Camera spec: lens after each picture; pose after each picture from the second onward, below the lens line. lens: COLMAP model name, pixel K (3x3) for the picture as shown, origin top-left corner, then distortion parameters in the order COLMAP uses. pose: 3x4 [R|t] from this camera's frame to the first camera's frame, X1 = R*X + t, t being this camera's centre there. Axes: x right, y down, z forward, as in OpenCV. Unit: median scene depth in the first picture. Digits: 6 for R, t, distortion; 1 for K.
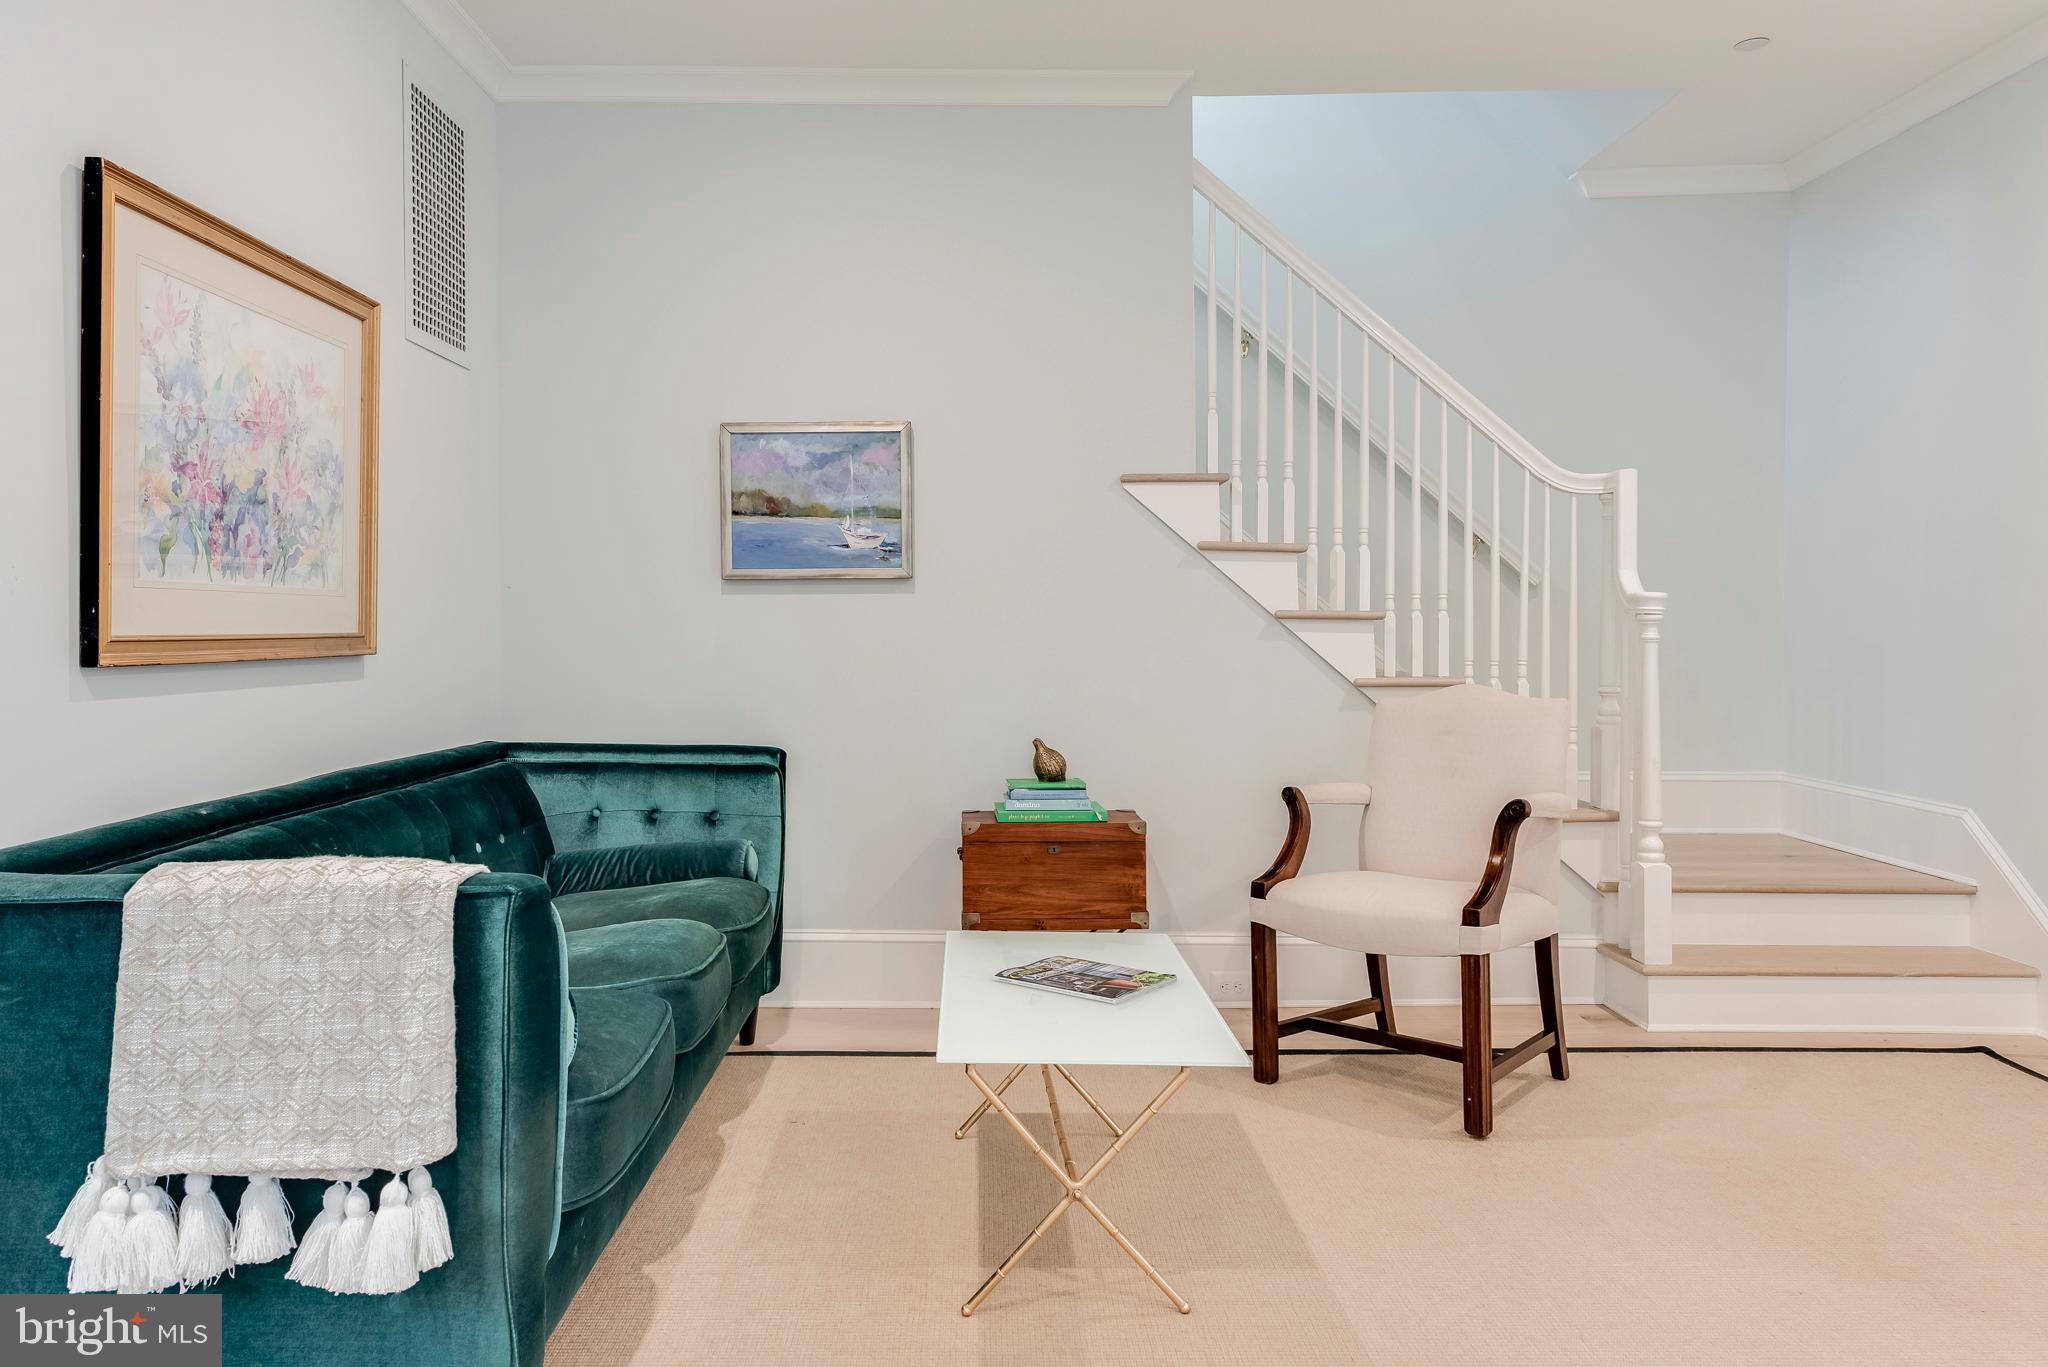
lens RADIAL K [[1400.0, 0, 978.6], [0, 1400.0, 645.2], [0, 0, 1]] dist [0.007284, 0.000835]
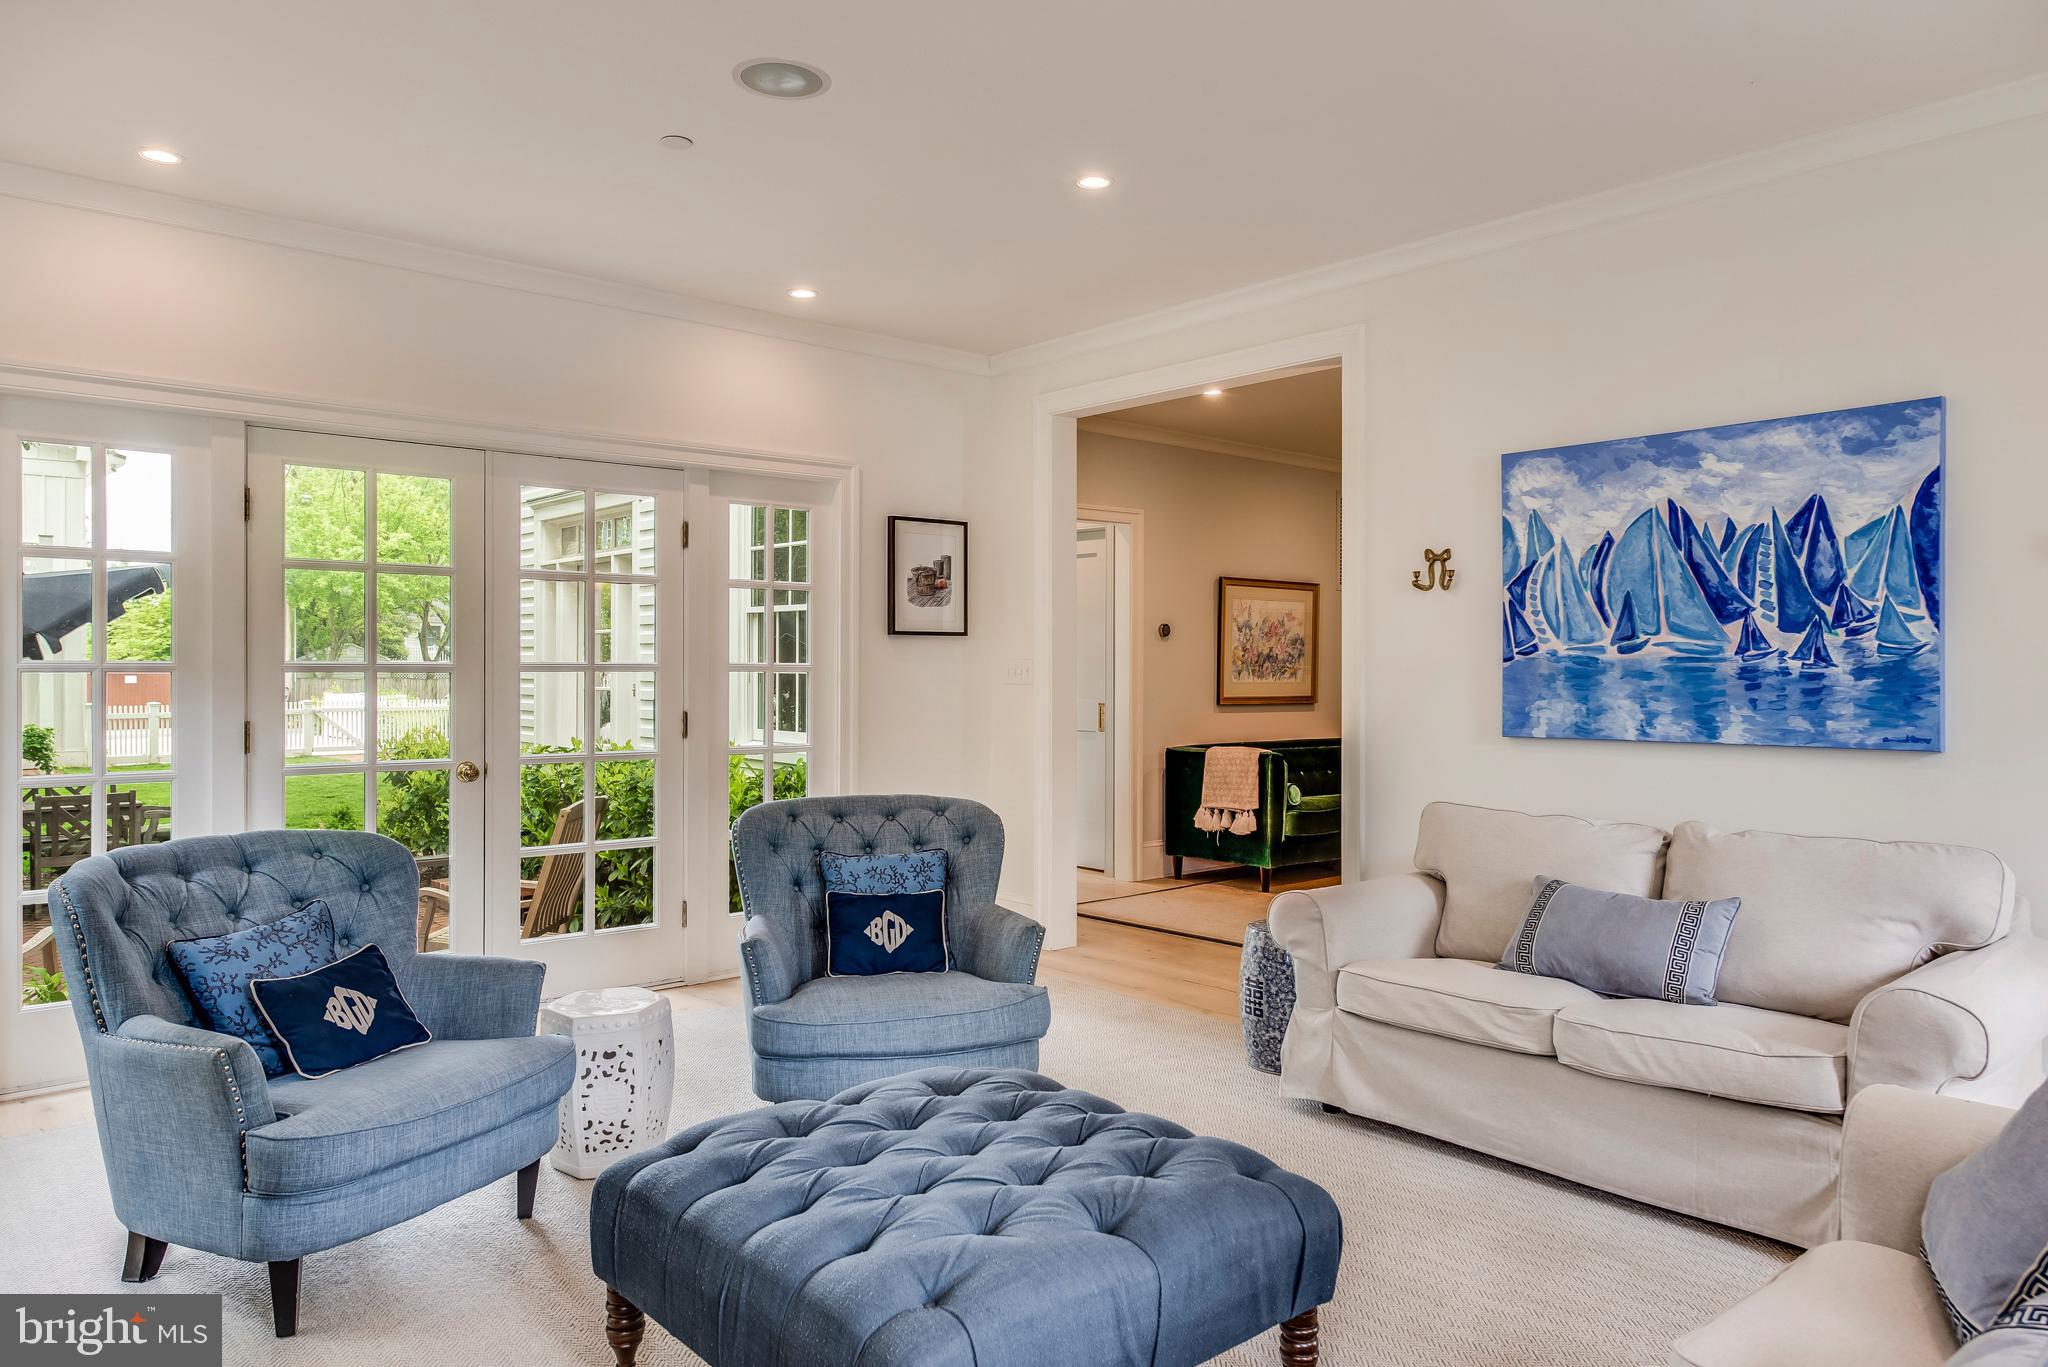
lens RADIAL K [[1364.8, 0, 1024.0], [0, 1364.8, 683.5], [0, 0, 1]] dist [-0.000067, -0.000460]
pose [[0.660516, 0.008568, -0.750763, 1.567110], [-0.013093, 0.999914, -0.000108, -0.029916], [0.750698, 0.009901, 0.660571, -1.616436]]
